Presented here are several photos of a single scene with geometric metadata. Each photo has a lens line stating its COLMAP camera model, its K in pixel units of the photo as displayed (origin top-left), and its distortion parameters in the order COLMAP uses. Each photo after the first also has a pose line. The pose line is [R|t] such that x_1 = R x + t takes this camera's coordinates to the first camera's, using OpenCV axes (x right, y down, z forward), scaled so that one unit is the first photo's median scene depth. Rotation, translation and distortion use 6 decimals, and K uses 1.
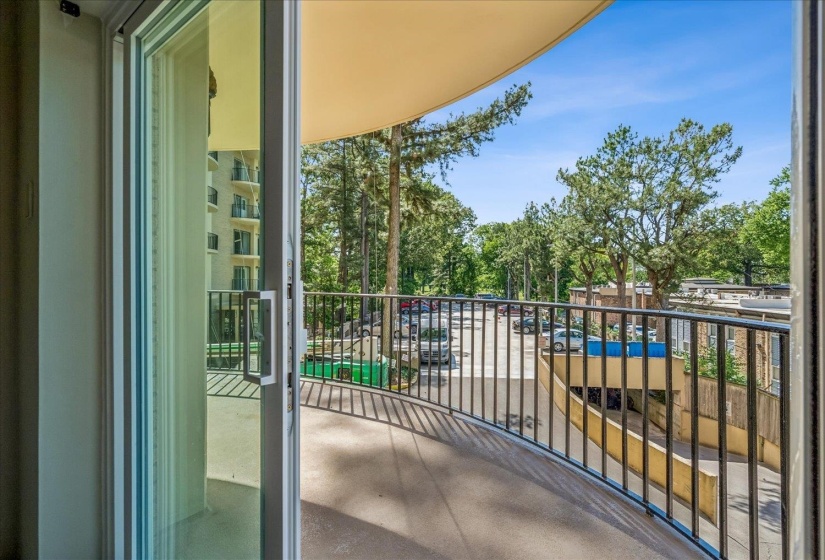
lens RADIAL K [[378.1, 0, 408.8], [0, 378.1, 265.5], [0, 0, 1]] dist [-0.002410, 0.002389]
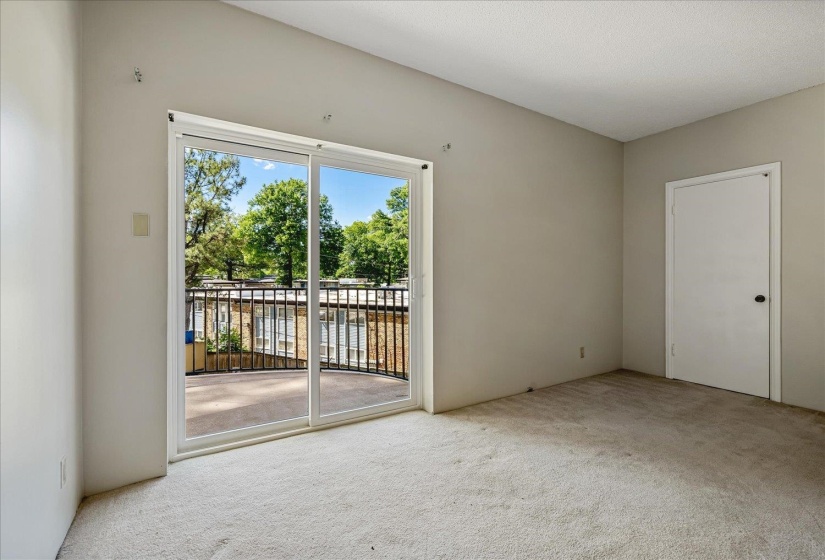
lens RADIAL K [[365.8, 0, 408.4], [0, 365.8, 278.3], [0, 0, 1]] dist [0.001029, 0.000385]
pose [[0.371414, -0.010019, 0.928413, -0.064410], [-0.030950, 0.999252, 0.023165, -0.000850], [-0.927952, -0.037338, 0.370826, -0.022718]]
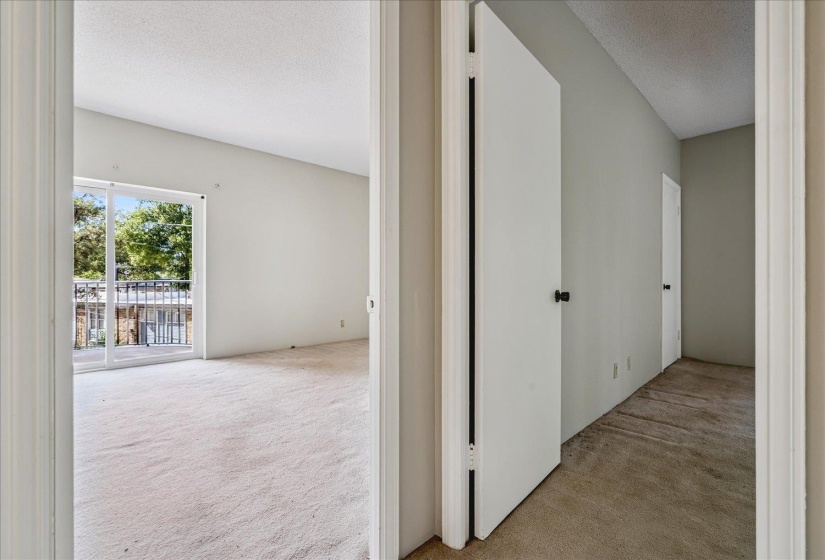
lens RADIAL K [[365.8, 0, 397.7], [0, 365.8, 279.3], [0, 0, 1]] dist [0.001029, 0.000385]
pose [[0.180028, -0.005572, 0.983646, -0.094140], [-0.030121, 0.999484, 0.011174, 0.000187], [-0.983200, -0.031640, 0.179767, -0.078304]]
